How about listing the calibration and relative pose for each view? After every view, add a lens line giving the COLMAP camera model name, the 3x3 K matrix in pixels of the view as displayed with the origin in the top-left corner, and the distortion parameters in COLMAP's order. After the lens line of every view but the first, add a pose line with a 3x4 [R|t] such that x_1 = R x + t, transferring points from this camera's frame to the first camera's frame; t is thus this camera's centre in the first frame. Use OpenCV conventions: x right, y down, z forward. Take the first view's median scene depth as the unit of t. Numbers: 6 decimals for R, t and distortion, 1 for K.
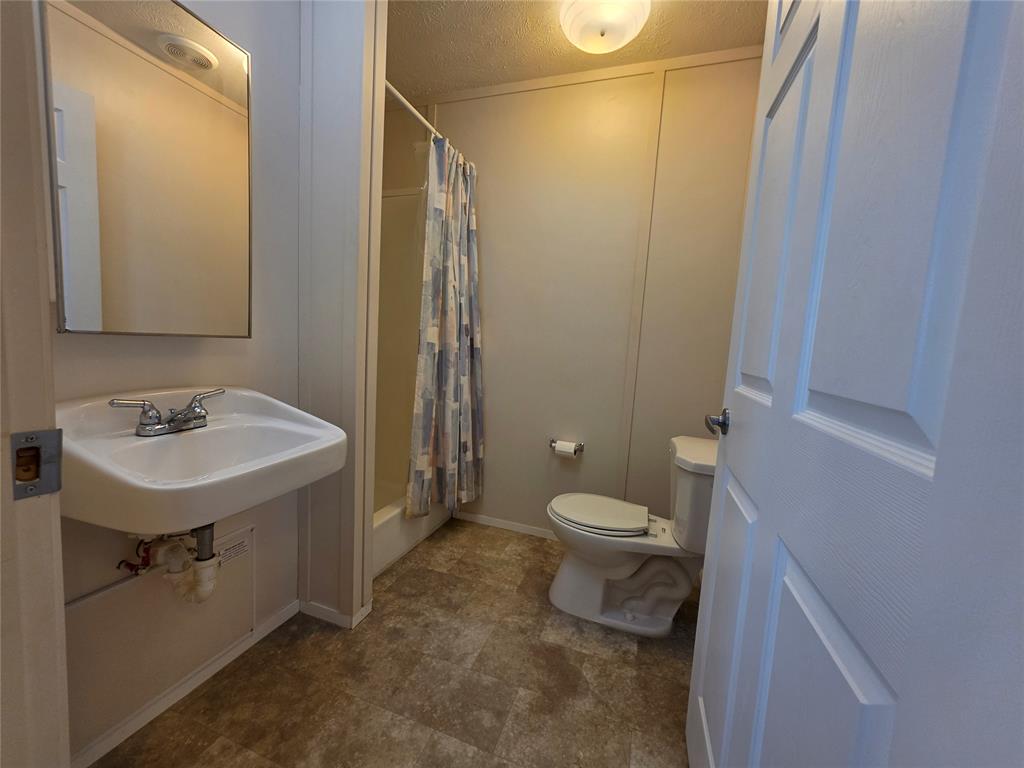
lens RADIAL K [[412.0, 0, 510.0], [0, 412.0, 383.4], [0, 0, 1]] dist [0.000436, 0.000455]
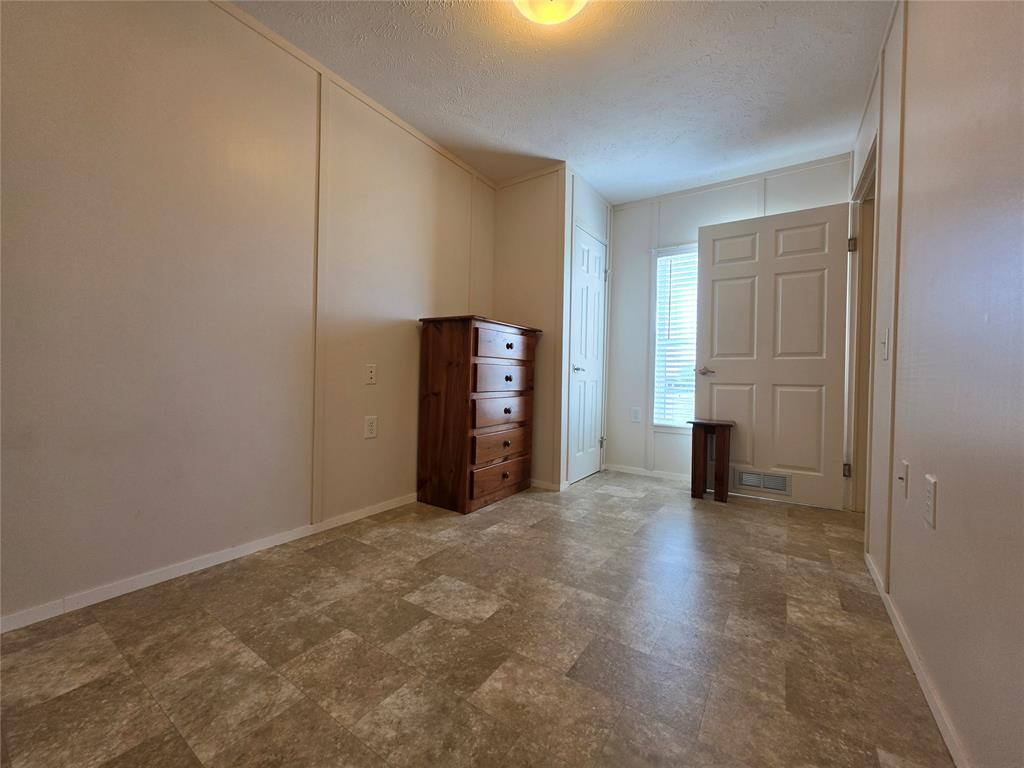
lens RADIAL K [[412.0, 0, 510.0], [0, 412.0, 383.4], [0, 0, 1]] dist [0.000436, 0.000455]
pose [[0.969011, -0.028799, -0.245332, 0.647441], [0.005163, 0.995325, -0.096446, 0.208528], [0.246963, 0.092190, 0.964630, 0.039350]]
